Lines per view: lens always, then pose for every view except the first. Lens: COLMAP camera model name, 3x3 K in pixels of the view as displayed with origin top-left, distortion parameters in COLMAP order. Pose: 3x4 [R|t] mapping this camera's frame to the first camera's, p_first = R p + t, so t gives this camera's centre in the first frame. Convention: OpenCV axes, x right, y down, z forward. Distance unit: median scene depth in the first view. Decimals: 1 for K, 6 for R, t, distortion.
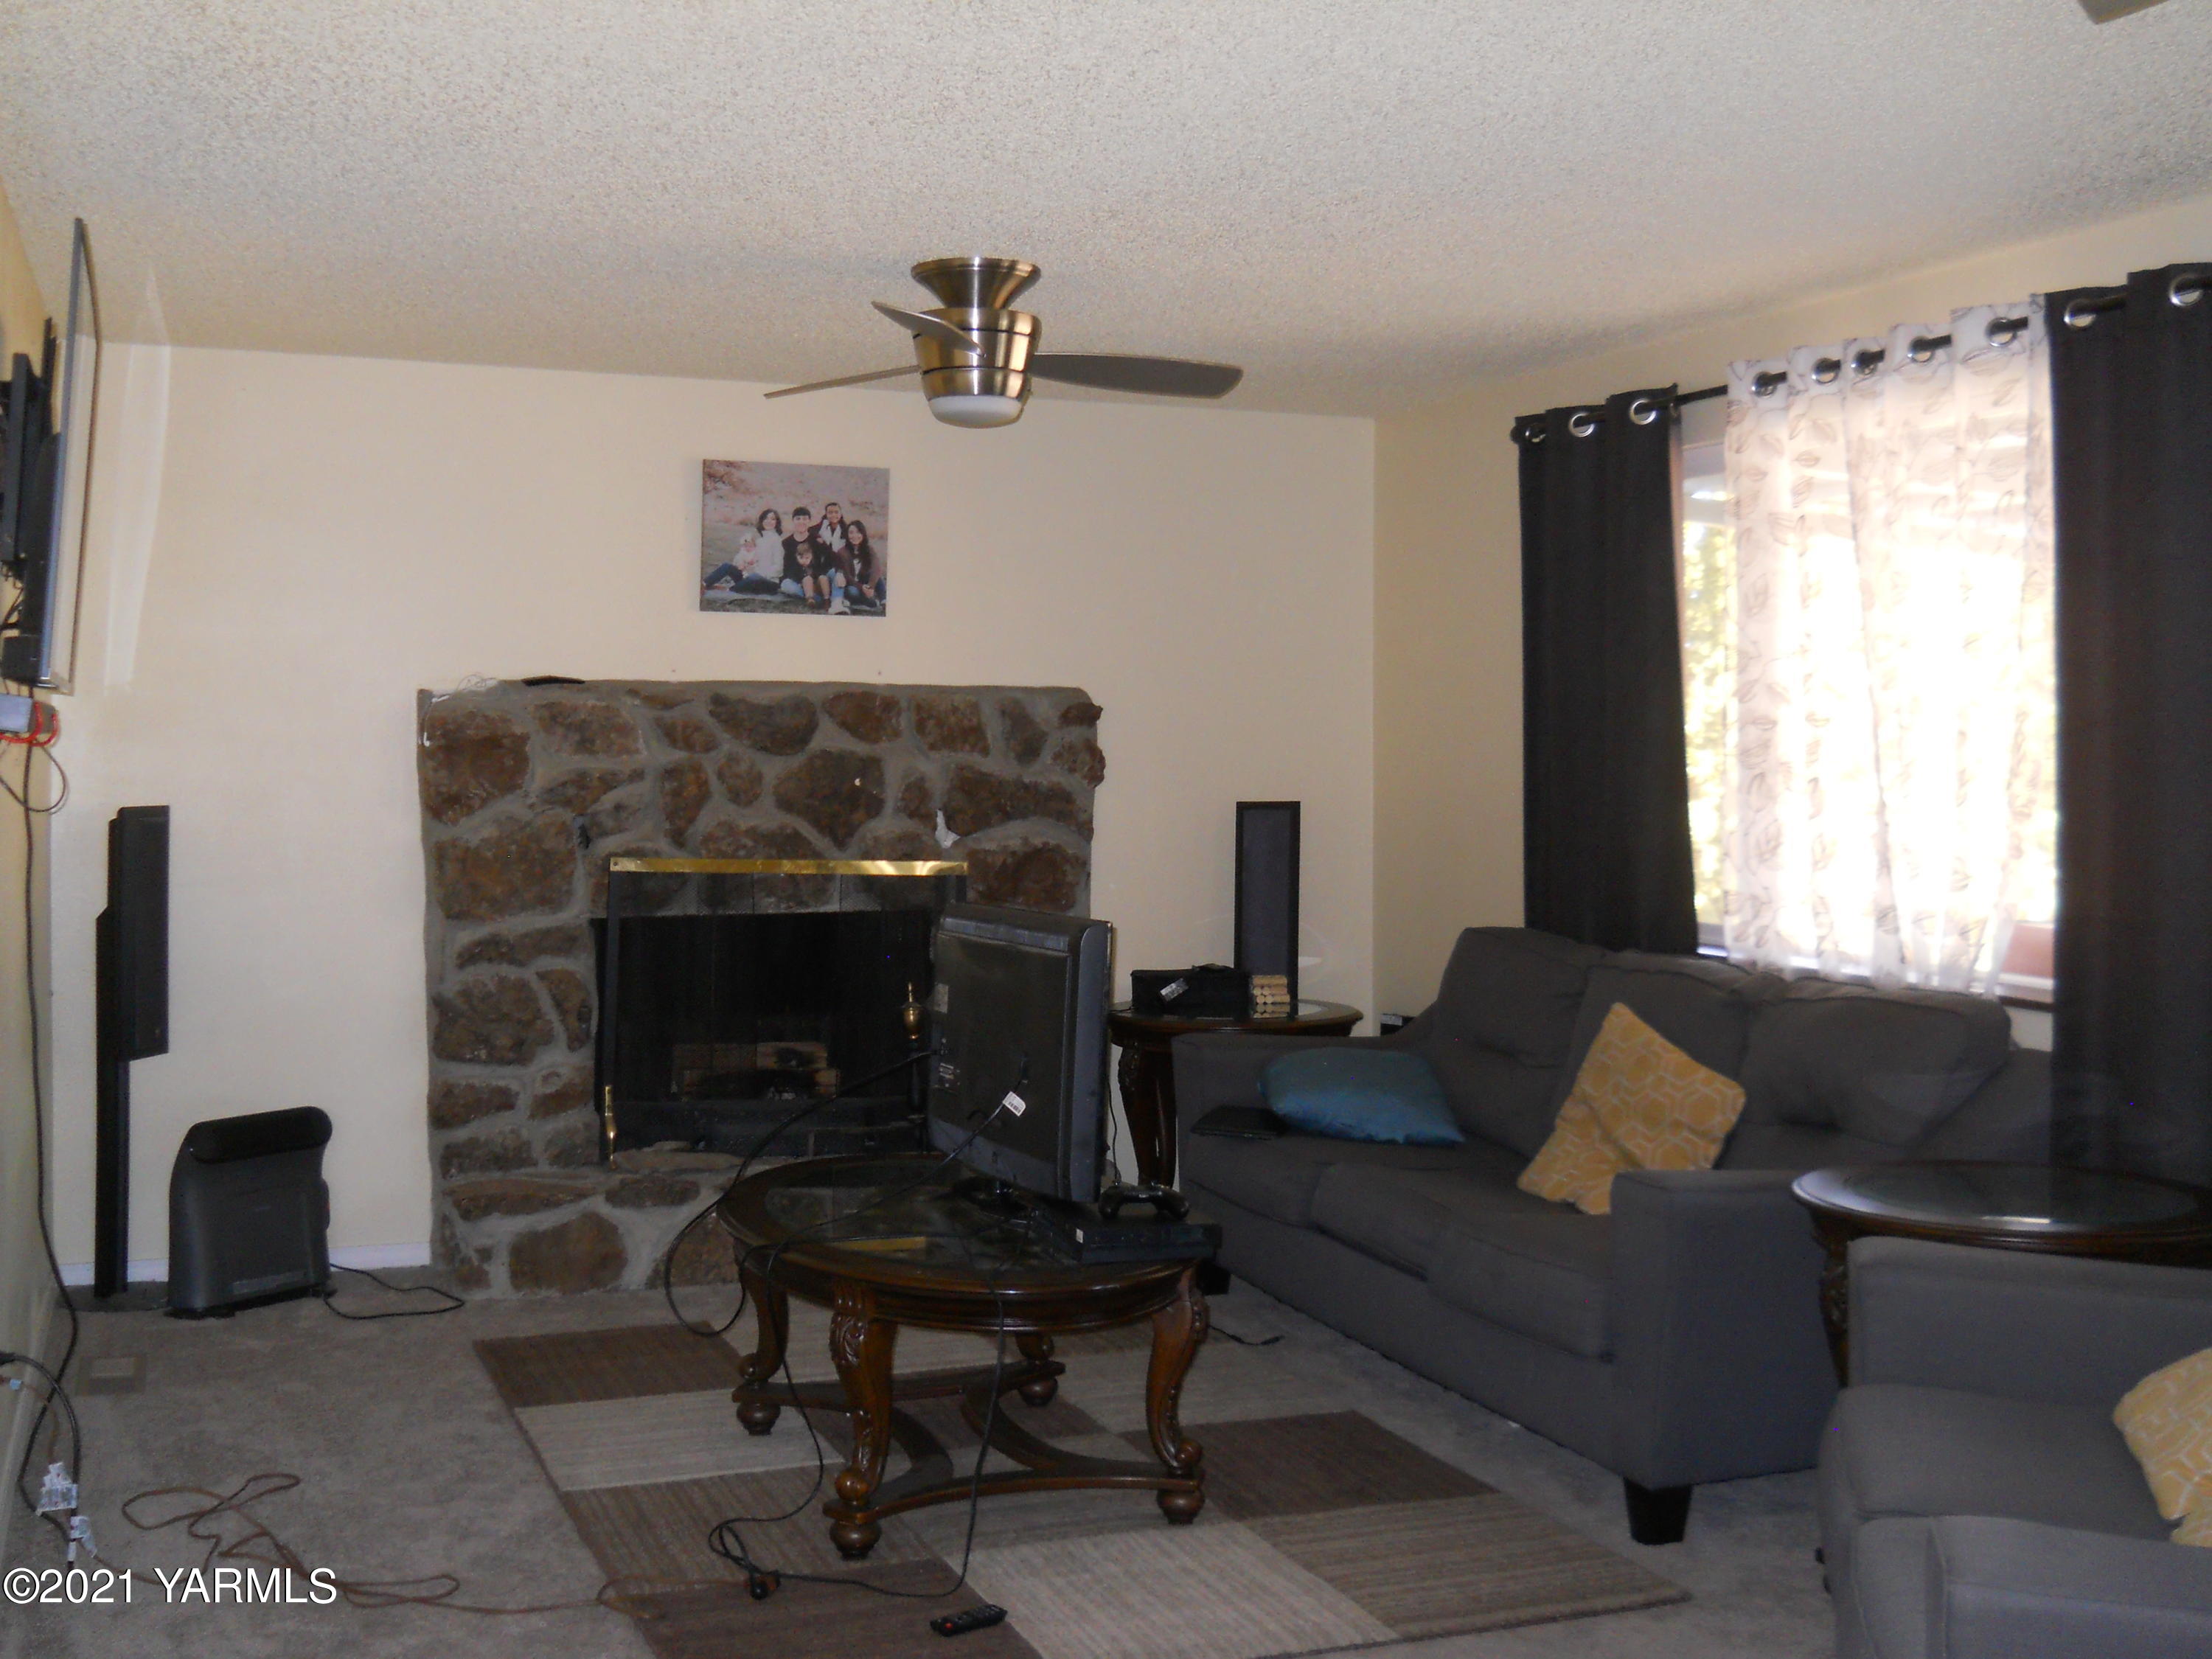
lens RADIAL K [[2447.6, 0, 1095.3], [0, 2447.6, 775.1], [0, 0, 1]] dist [-0.004922, -0.022331]
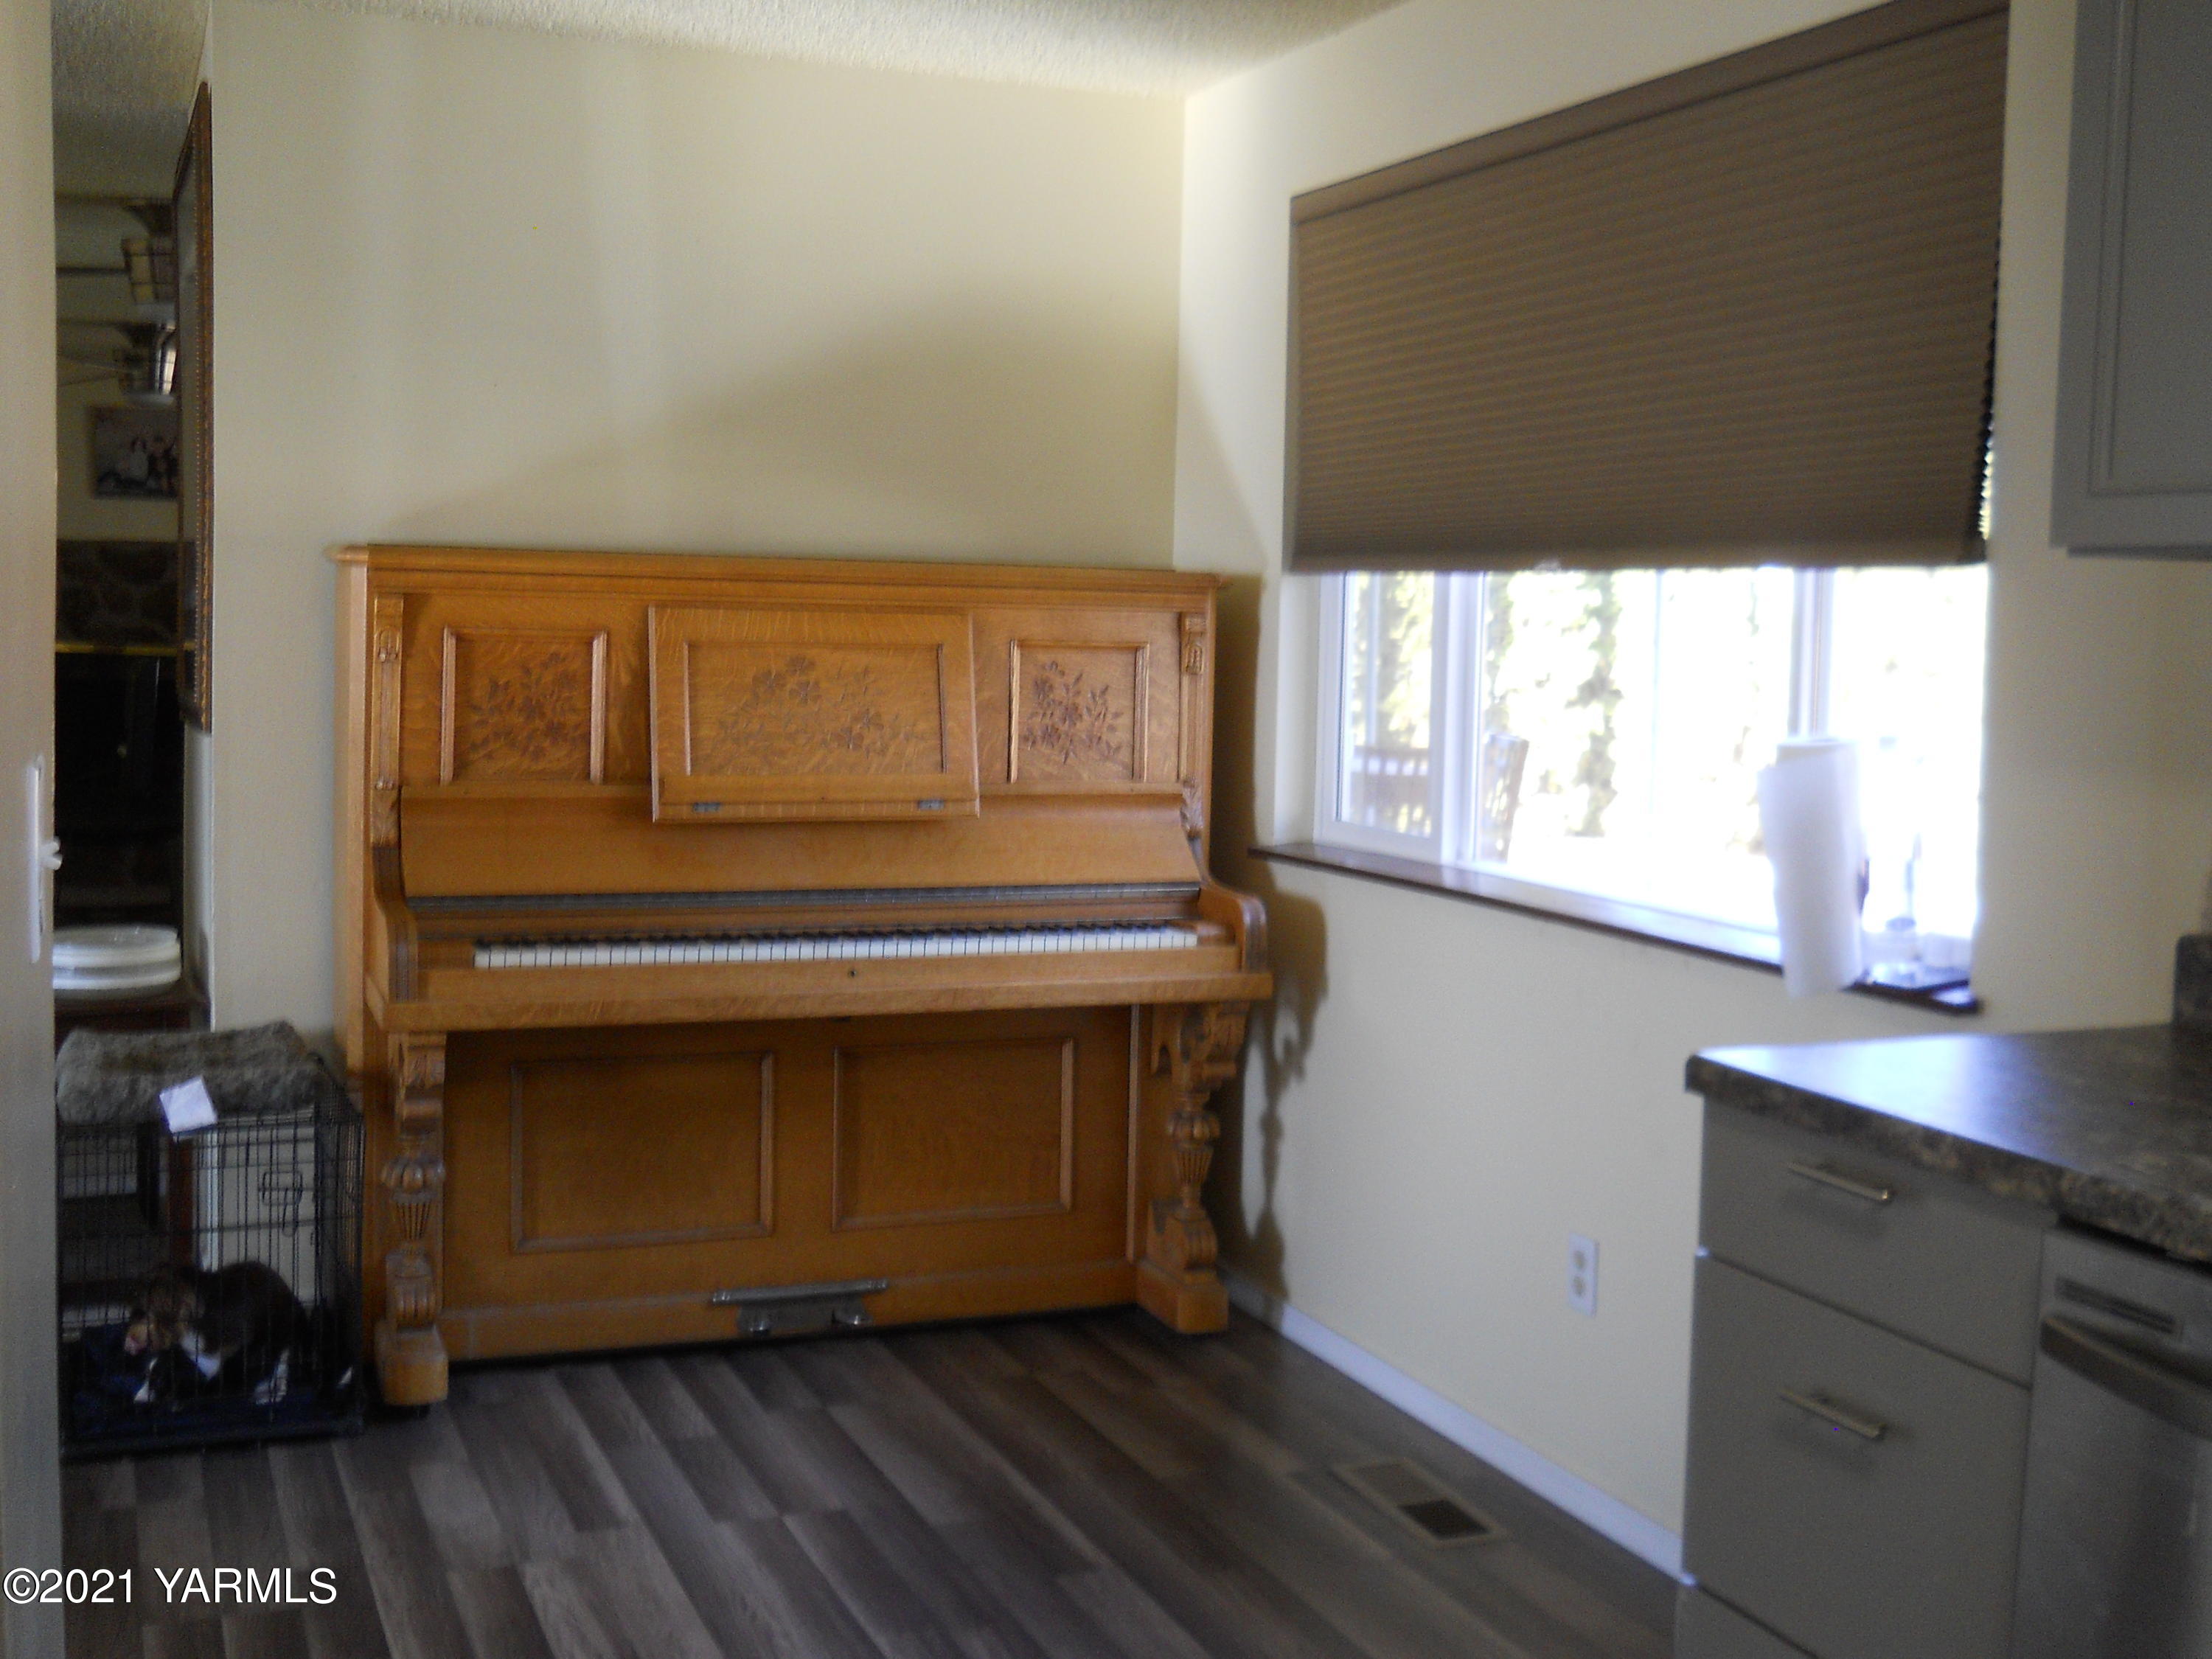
lens RADIAL K [[2447.6, 0, 1095.3], [0, 2447.6, 775.1], [0, 0, 1]] dist [-0.004922, -0.022331]
pose [[0.999559, 0.017503, 0.023986, 0.513698], [-0.018833, 0.998230, 0.056403, 0.016952], [-0.022956, -0.056830, 0.998120, -0.740615]]
